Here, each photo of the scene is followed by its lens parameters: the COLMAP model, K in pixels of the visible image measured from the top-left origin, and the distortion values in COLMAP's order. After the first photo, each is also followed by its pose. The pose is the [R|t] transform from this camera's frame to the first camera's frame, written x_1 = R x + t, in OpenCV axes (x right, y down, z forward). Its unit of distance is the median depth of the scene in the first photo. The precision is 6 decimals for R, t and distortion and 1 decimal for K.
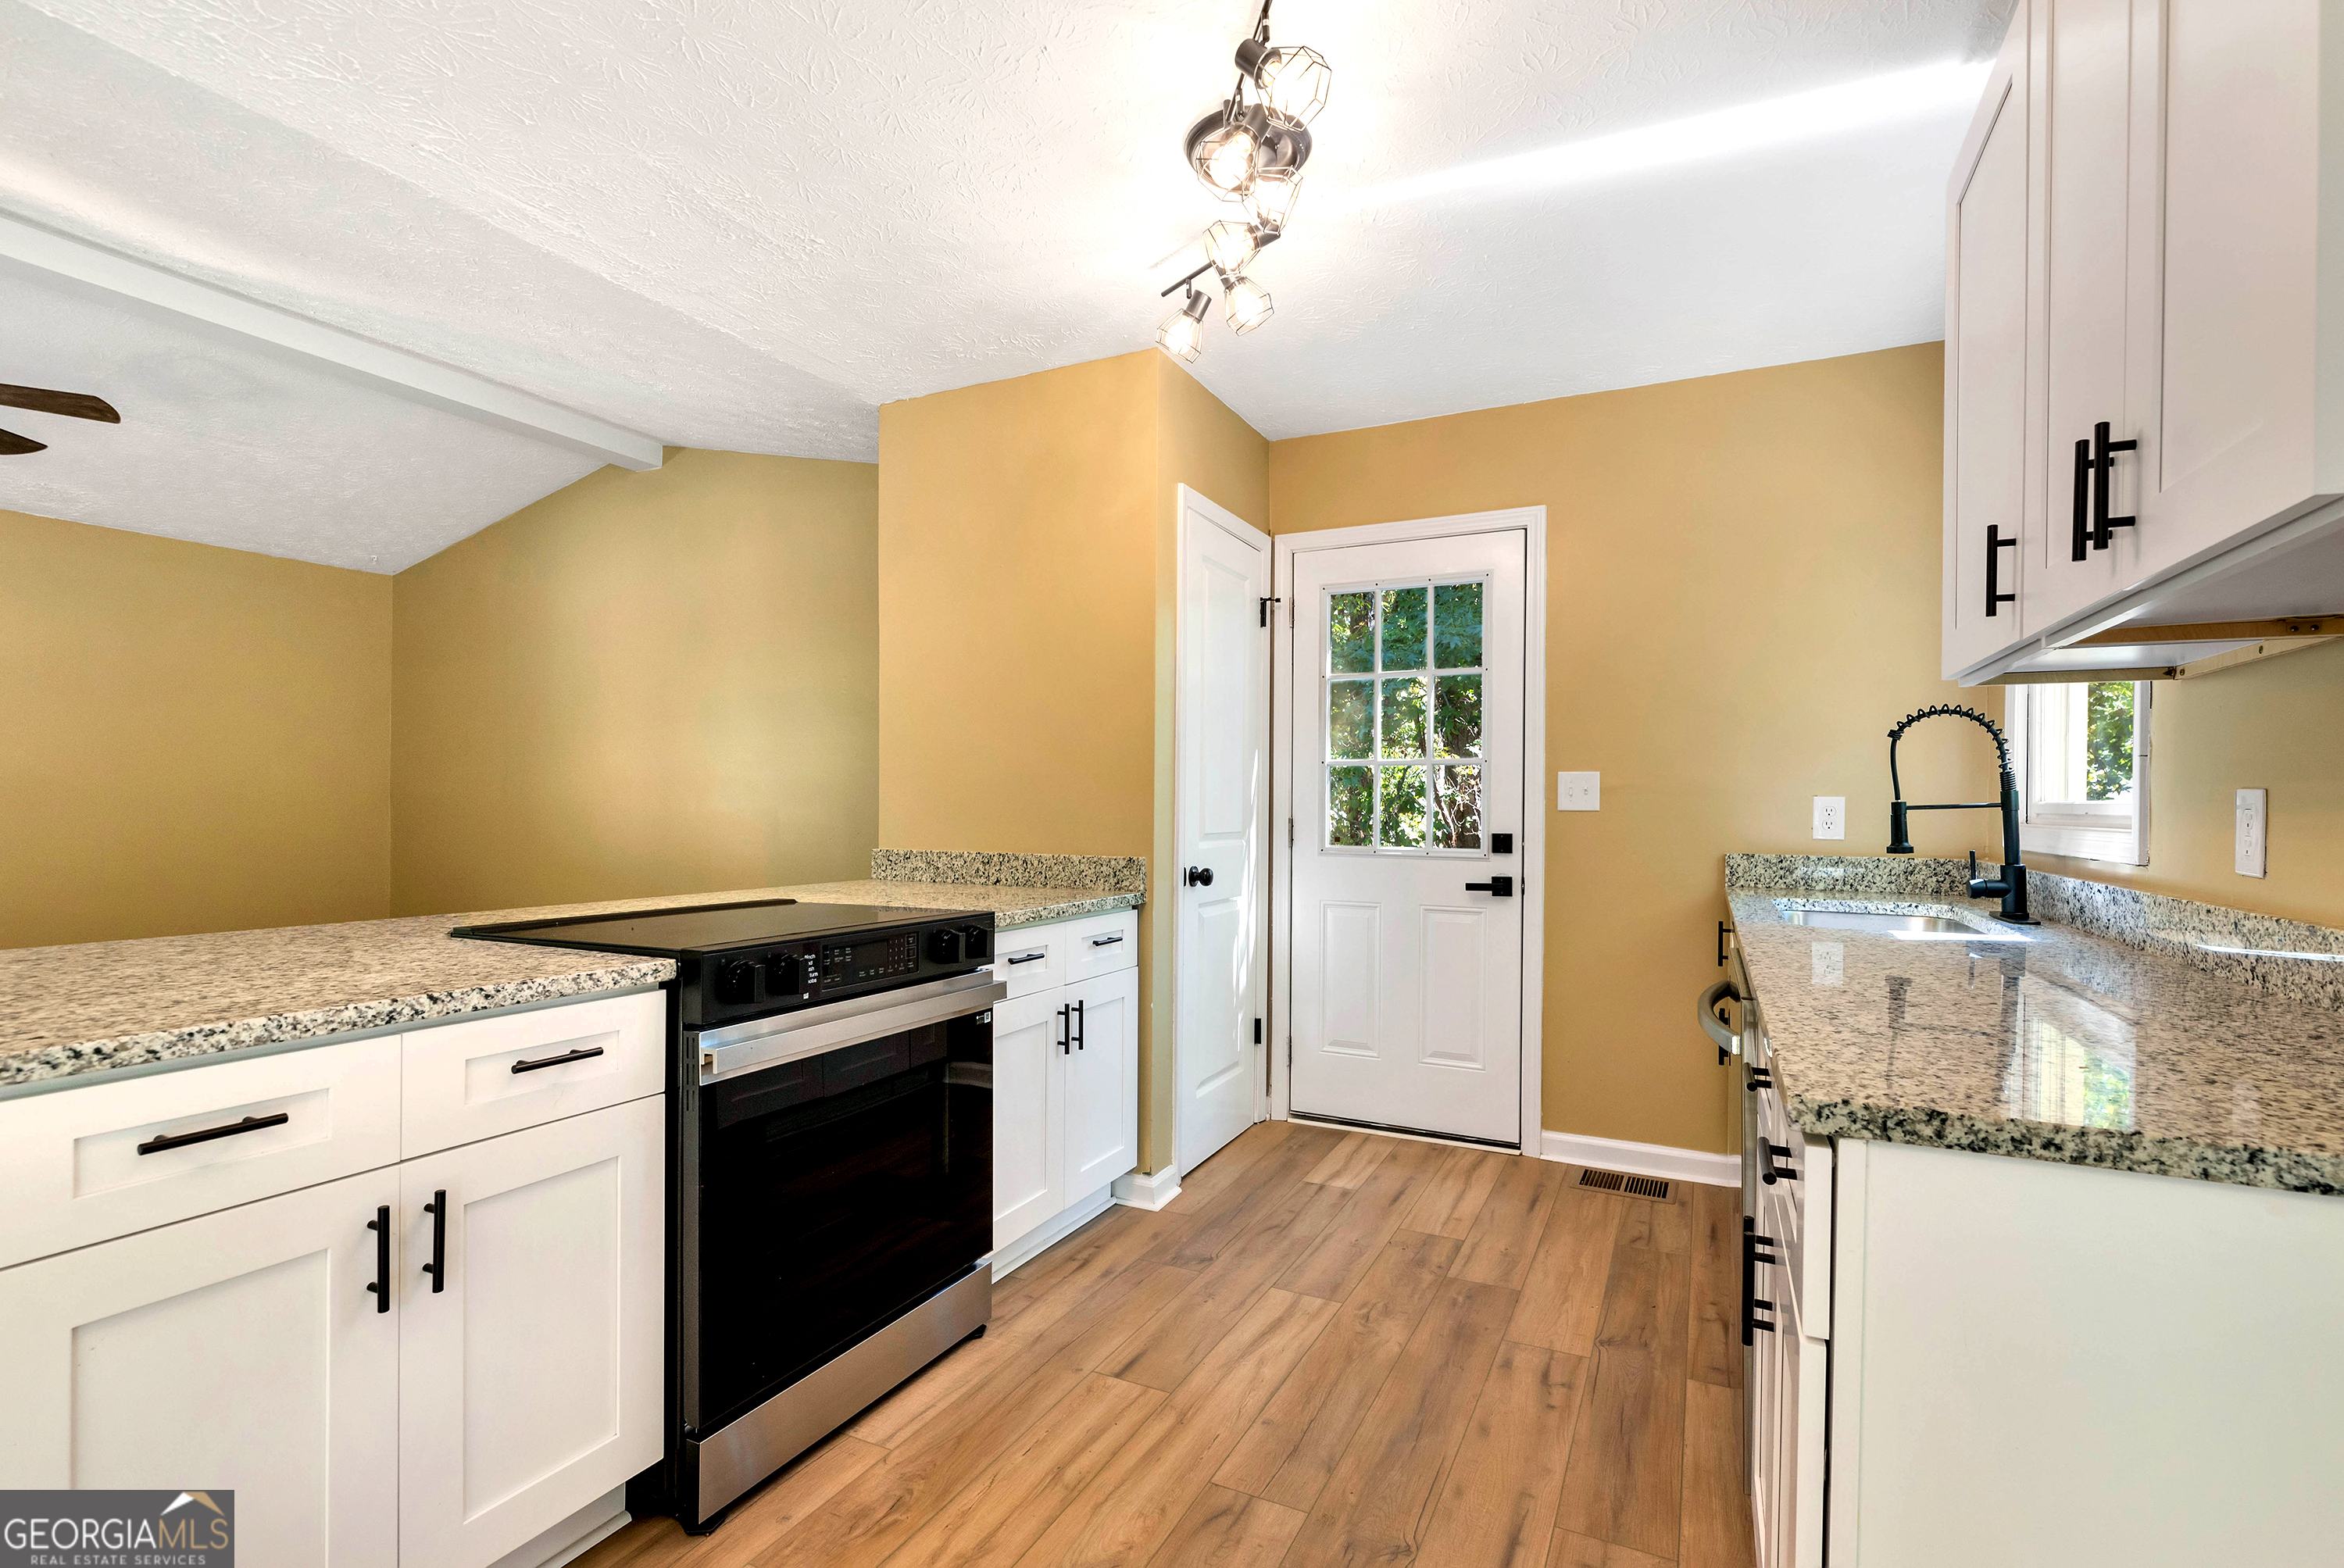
lens RADIAL K [[1067.2, 0, 1174.3], [0, 1067.2, 808.8], [0, 0, 1]] dist [0.002418, -0.000063]
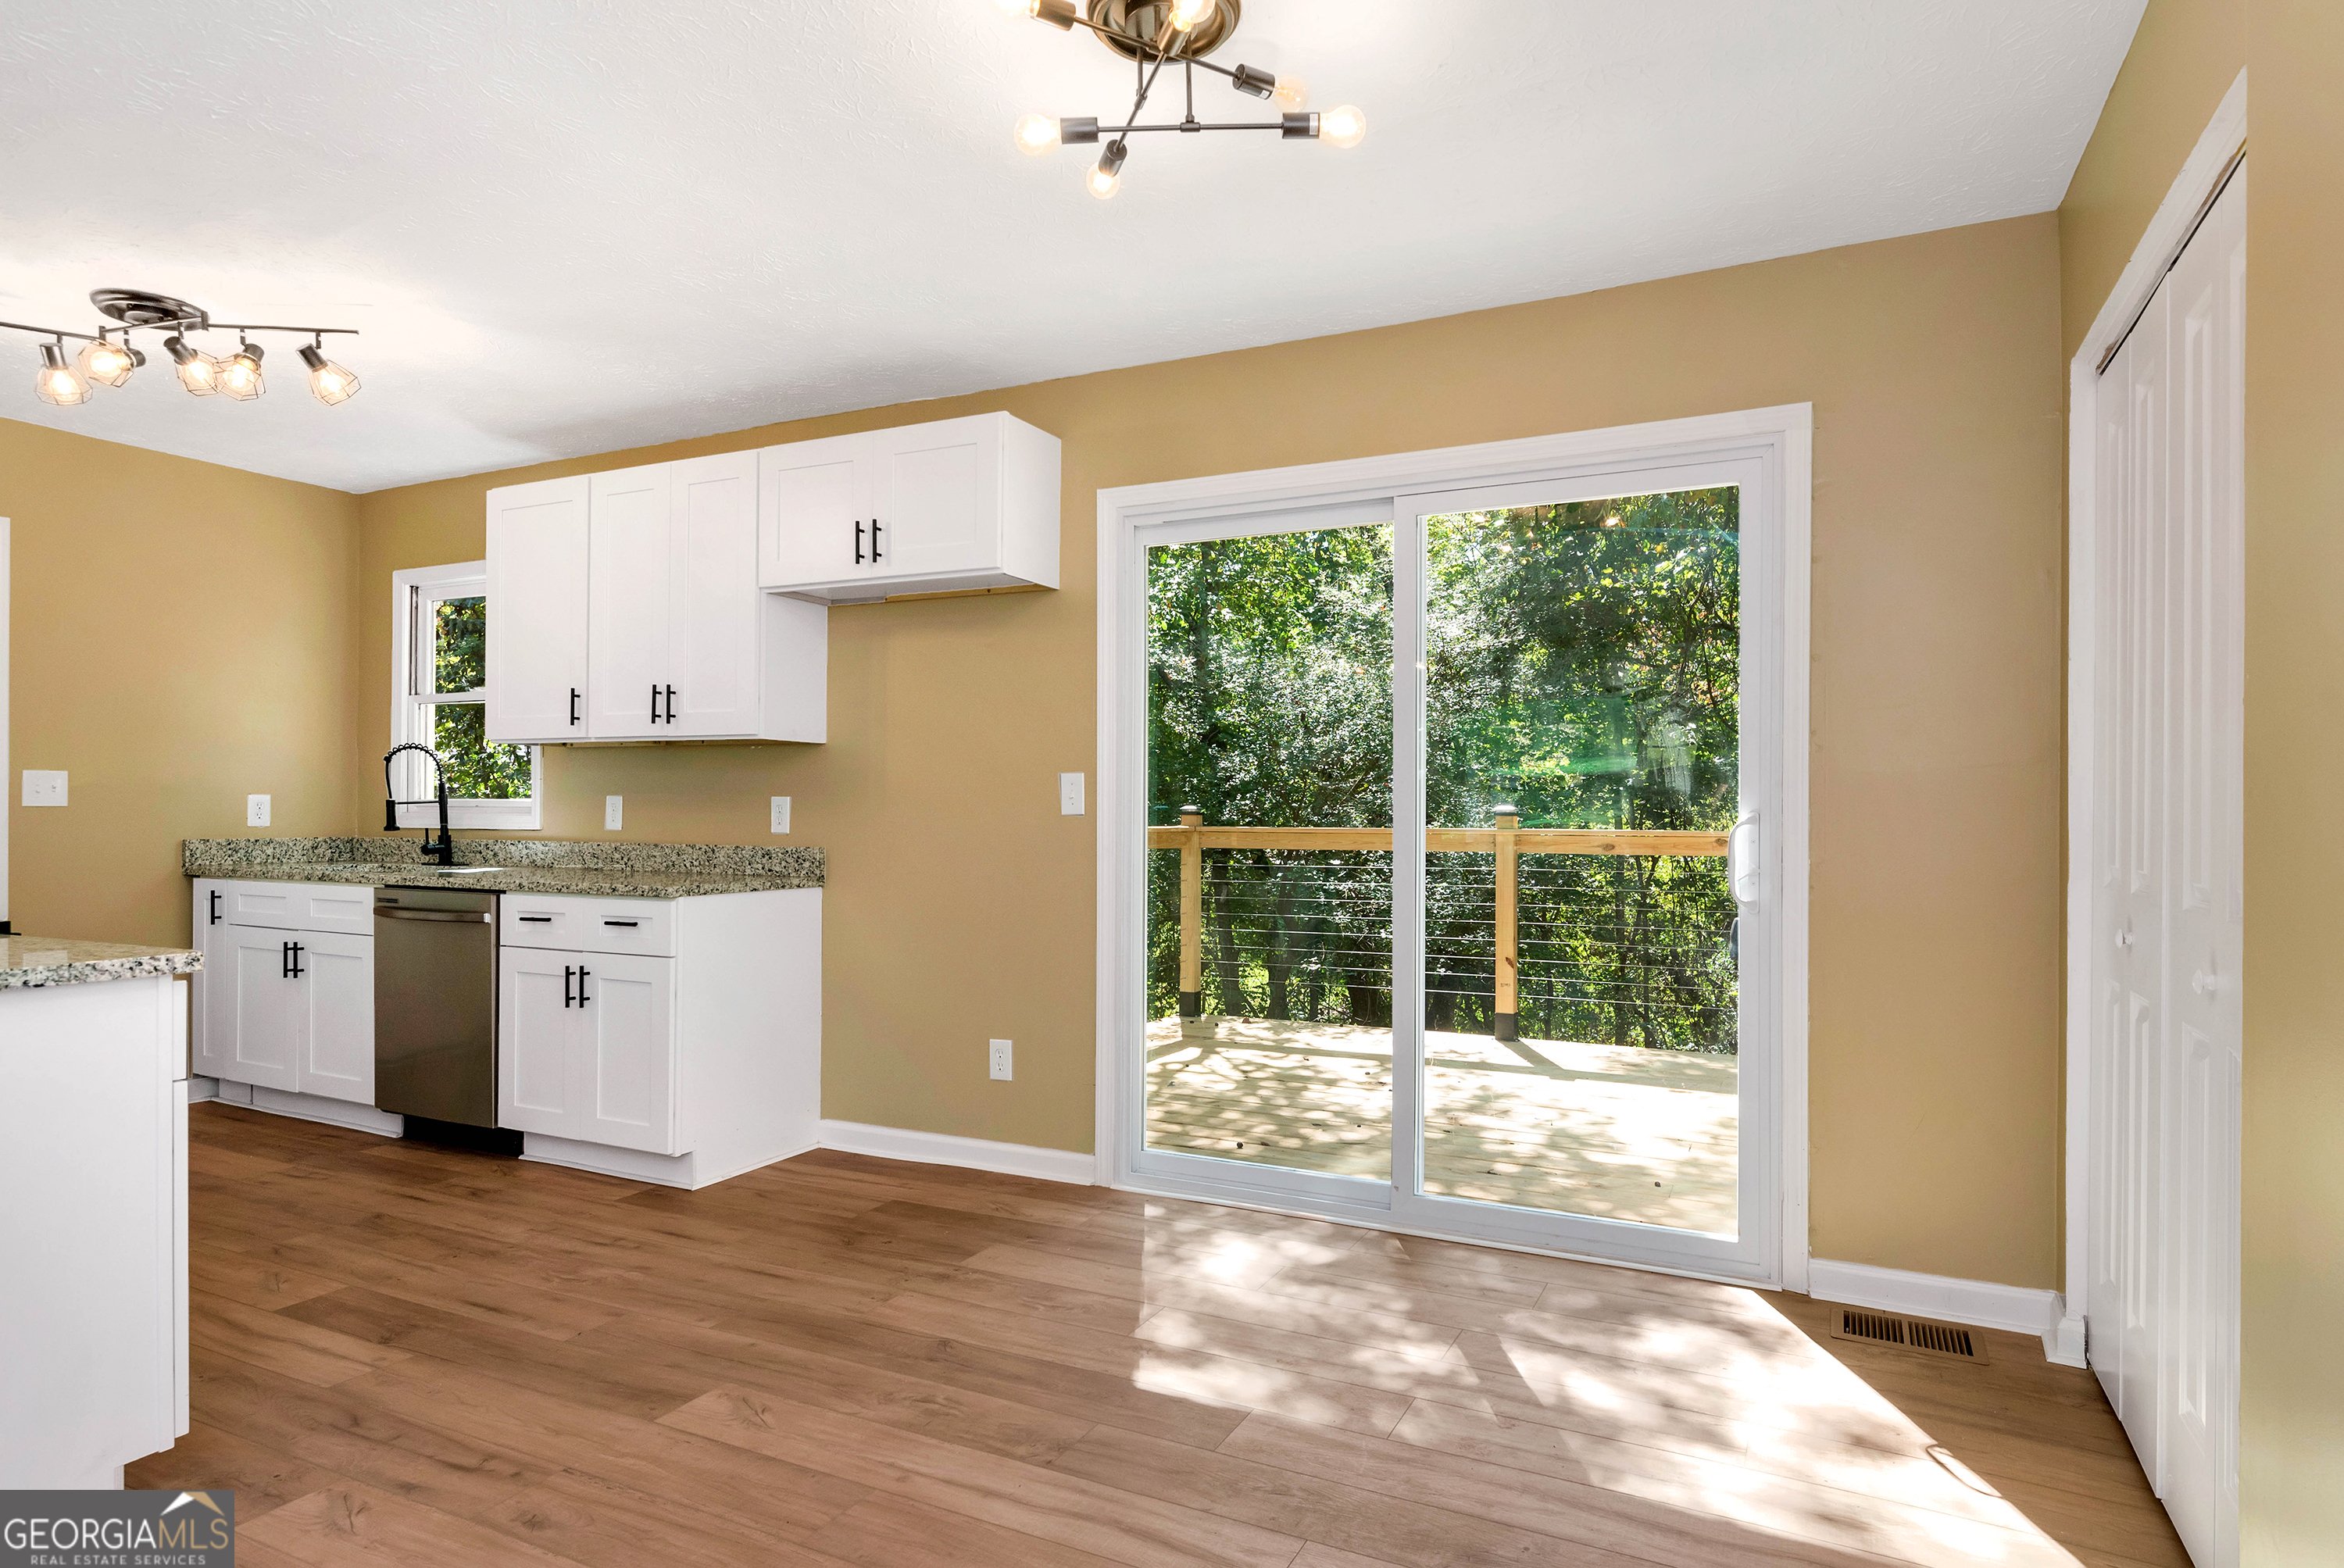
lens RADIAL K [[1291.9, 0, 1184.3], [0, 1291.9, 811.2], [0, 0, 1]] dist [-0.000067, -0.001871]
pose [[0.013581, -0.007721, 0.999878, -1.254105], [0.000819, 0.999970, 0.007711, -0.003217], [-0.999907, 0.000714, 0.013587, -0.252358]]
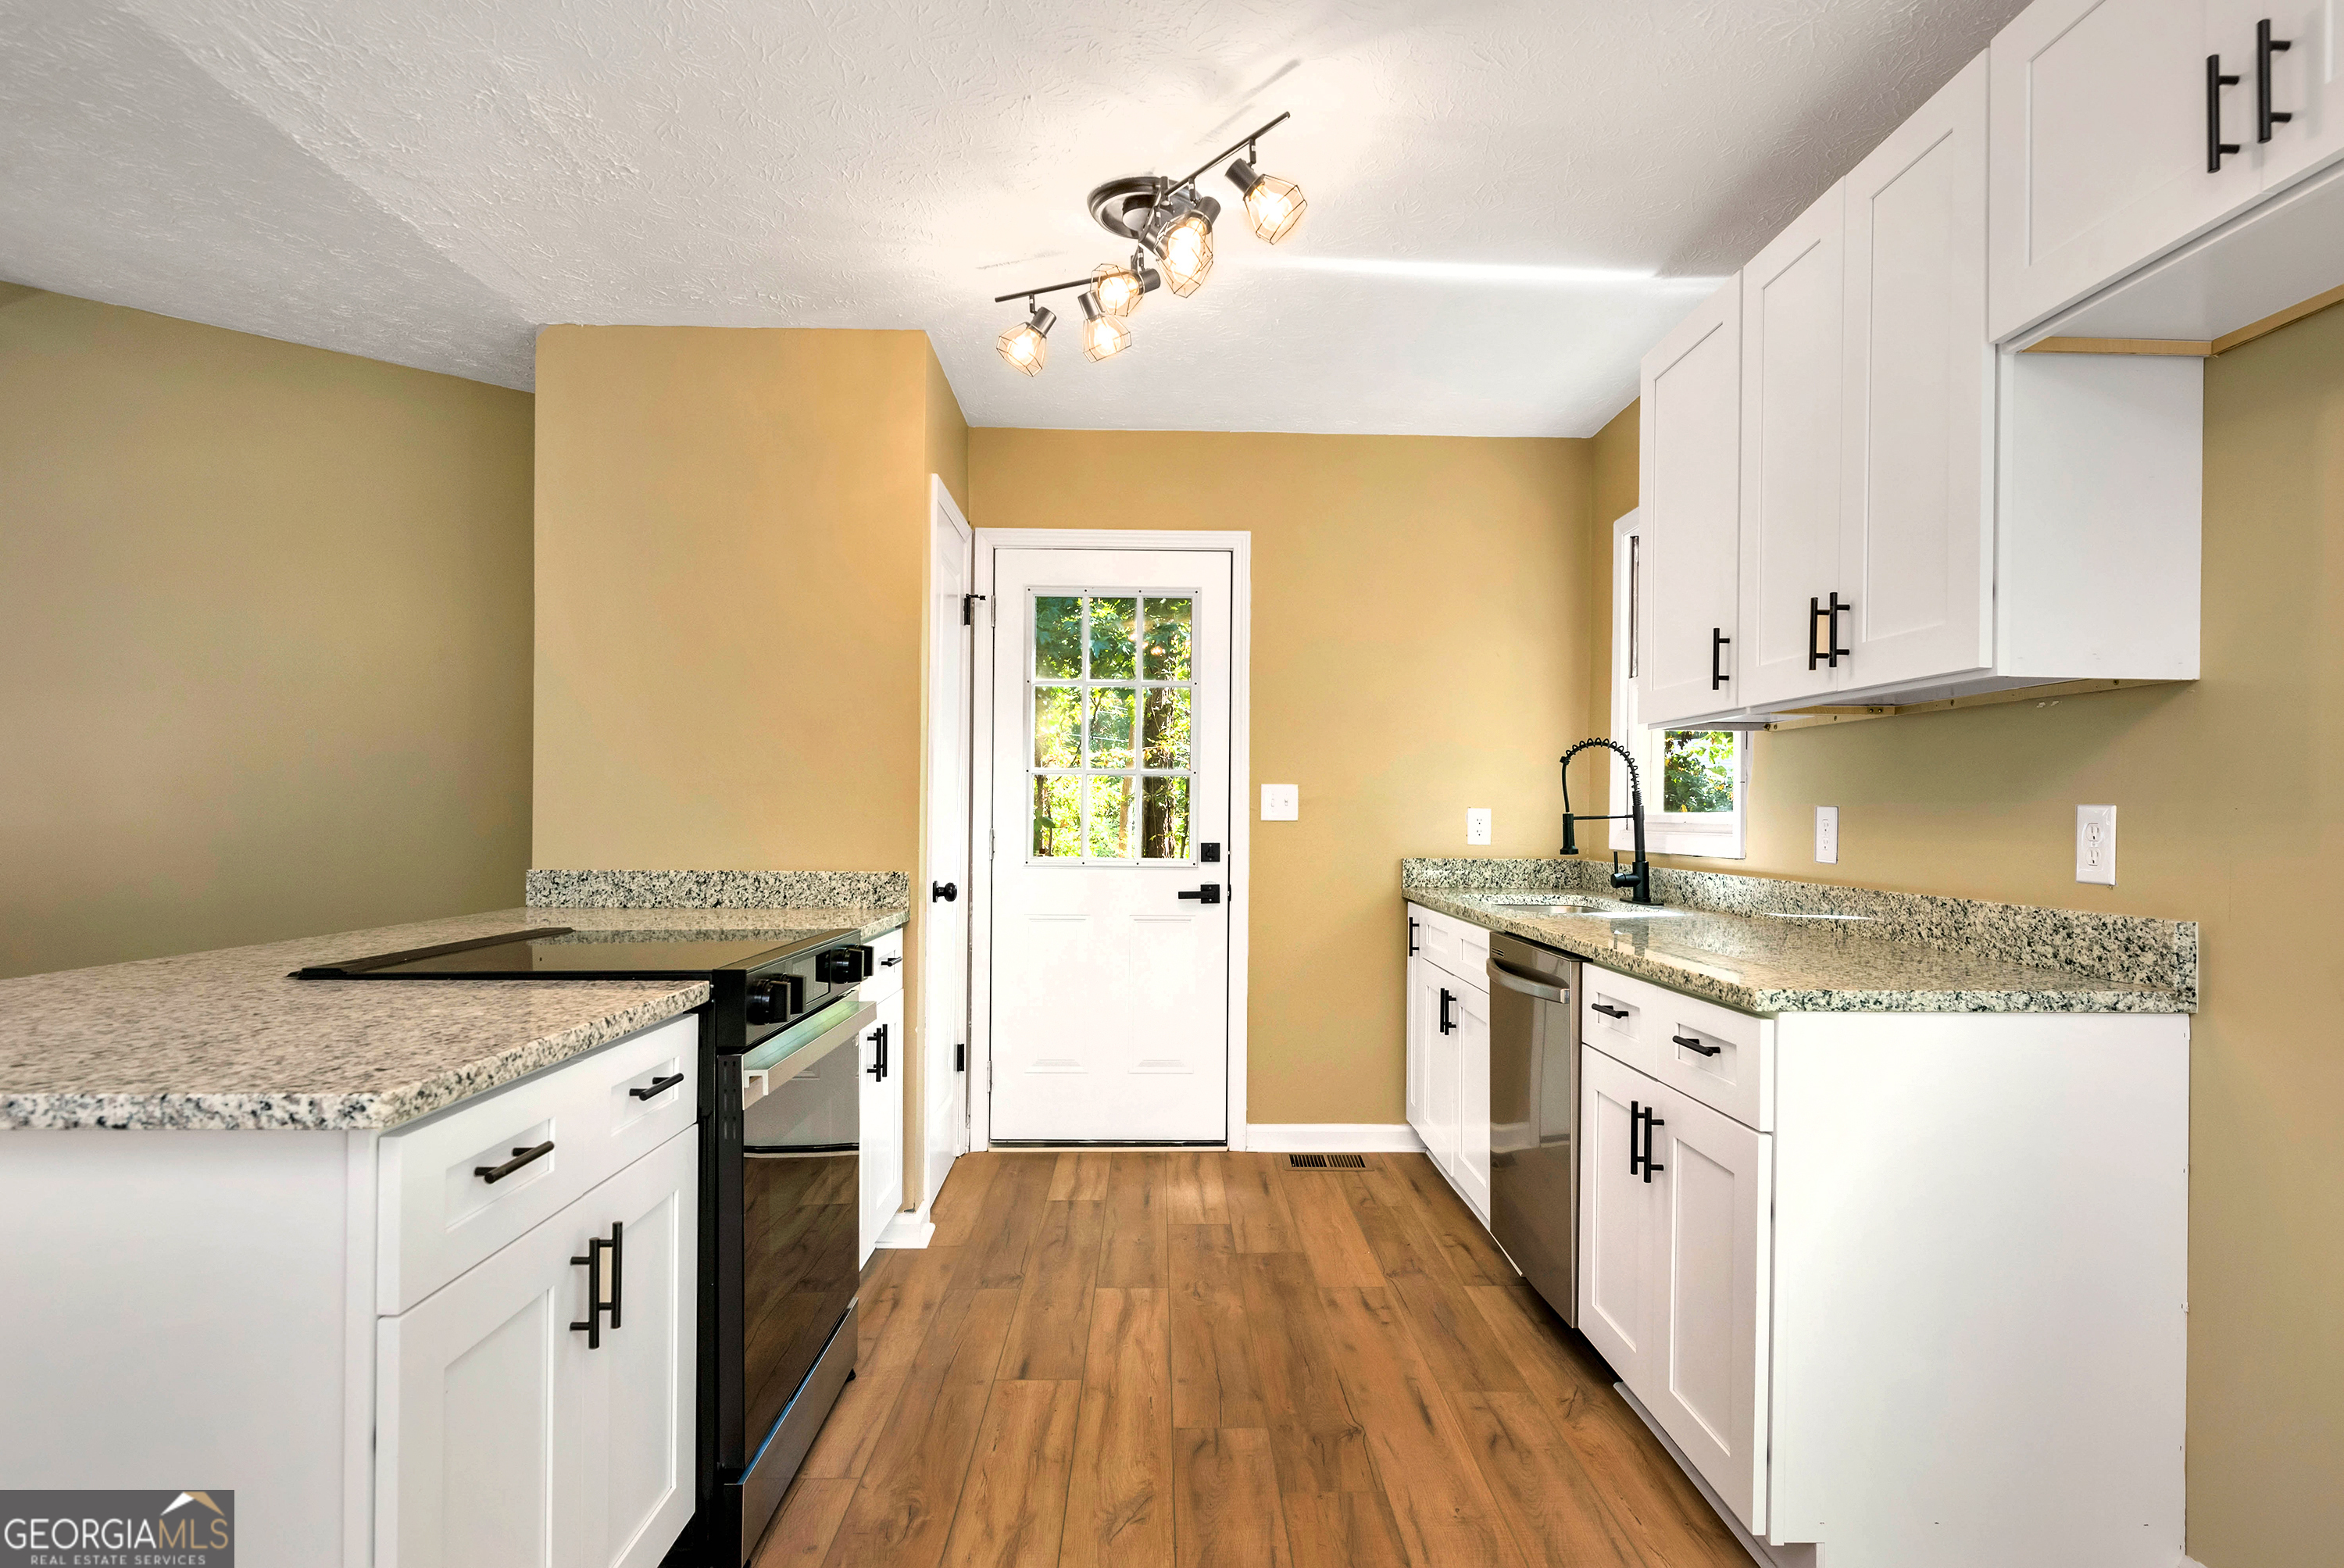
lens RADIAL K [[1291.9, 0, 1184.3], [0, 1291.9, 811.2], [0, 0, 1]] dist [-0.000067, -0.001871]
pose [[0.886715, 0.001513, 0.462314, -0.411304], [0.000631, 0.999990, -0.004483, -0.002728], [-0.462316, 0.004267, 0.886705, -0.139597]]
